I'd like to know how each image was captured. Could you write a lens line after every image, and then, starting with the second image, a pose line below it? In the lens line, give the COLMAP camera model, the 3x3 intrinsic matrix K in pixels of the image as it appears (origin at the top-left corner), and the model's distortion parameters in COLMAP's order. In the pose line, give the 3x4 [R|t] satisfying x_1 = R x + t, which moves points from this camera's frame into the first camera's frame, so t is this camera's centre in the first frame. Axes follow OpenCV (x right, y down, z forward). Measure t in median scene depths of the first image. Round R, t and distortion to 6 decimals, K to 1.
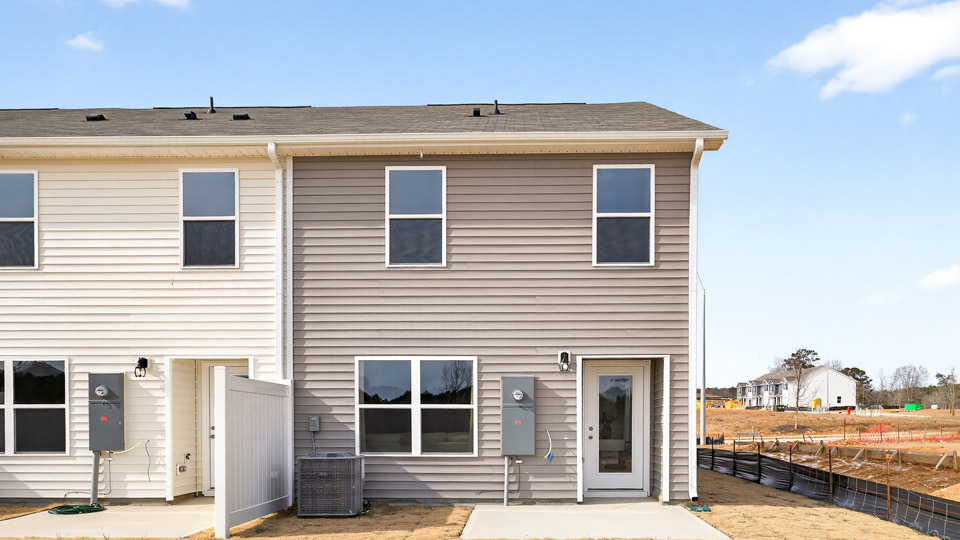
lens RADIAL K [[685.1, 0, 480.1], [0, 685.1, 288.2], [0, 0, 1]] dist [0.004965, 0.004766]
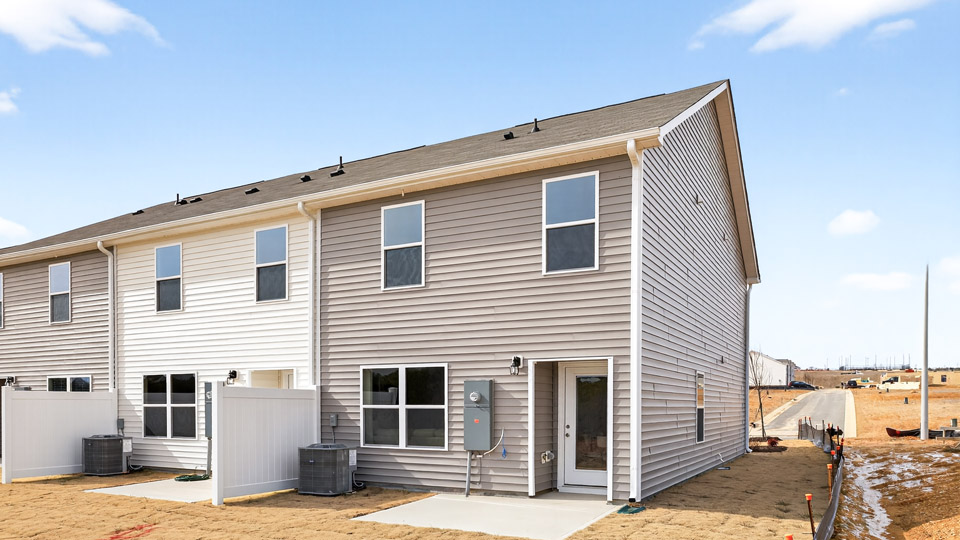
lens RADIAL K [[704.4, 0, 480.0], [0, 704.4, 270.0], [0, 0, 1]] dist [-0.007884, -0.002612]
pose [[0.880876, -0.087933, -0.465108, 0.610453], [0.077403, 0.996126, -0.041731, -0.002181], [0.466976, 0.000759, 0.884270, -0.016863]]
